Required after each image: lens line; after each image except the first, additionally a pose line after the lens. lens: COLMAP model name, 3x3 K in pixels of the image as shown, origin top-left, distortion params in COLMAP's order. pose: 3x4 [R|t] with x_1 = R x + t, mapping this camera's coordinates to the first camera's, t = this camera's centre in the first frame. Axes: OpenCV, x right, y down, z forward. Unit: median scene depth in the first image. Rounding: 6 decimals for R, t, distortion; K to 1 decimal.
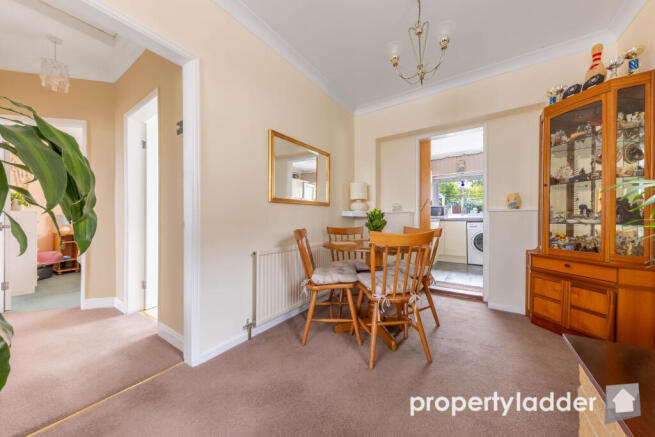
lens RADIAL K [[225.6, 0, 329.1], [0, 225.6, 216.9], [0, 0, 1]] dist [0.007945, -0.001734]
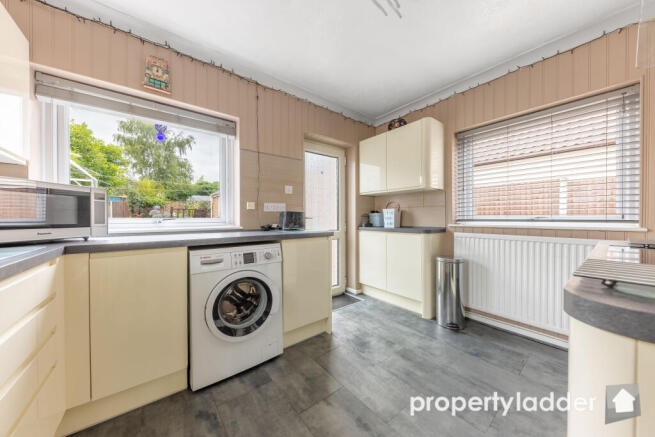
lens RADIAL K [[225.6, 0, 330.9], [0, 225.6, 219.1], [0, 0, 1]] dist [0.007945, -0.001734]
pose [[0.302378, -0.000328, 0.953188, 0.366990], [0.004641, 0.999989, -0.001128, -0.014667], [-0.953177, 0.004764, 0.302376, 0.701890]]
